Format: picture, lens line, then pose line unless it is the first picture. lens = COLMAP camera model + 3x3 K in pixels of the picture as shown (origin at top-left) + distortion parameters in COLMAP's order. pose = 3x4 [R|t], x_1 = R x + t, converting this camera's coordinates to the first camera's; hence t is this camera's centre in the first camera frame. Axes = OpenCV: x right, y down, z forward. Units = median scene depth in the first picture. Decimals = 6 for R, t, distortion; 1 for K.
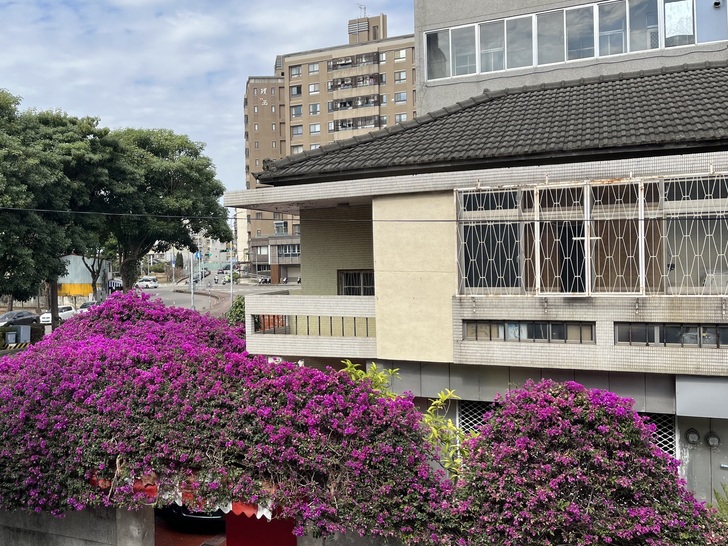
lens RADIAL K [[693.5, 0, 364.0], [0, 693.5, 273.0], [0, 0, 1]] dist [0.000690, 0.008757]
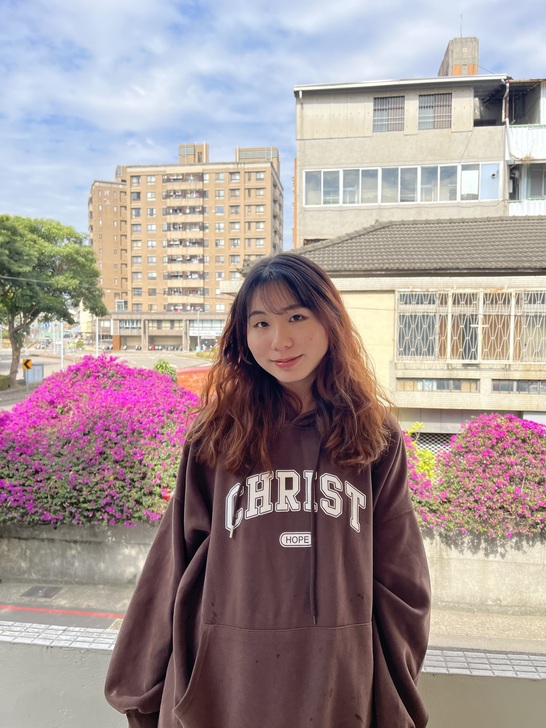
lens RADIAL K [[539.4, 0, 273.0], [0, 539.4, 364.0], [0, 0, 1]] dist [0.002626, -0.001274]
pose [[0.953995, 0.012523, 0.299561, -0.458844], [-0.023051, 0.999234, 0.031637, 0.008267], [-0.298935, -0.037087, 0.953552, -0.029399]]
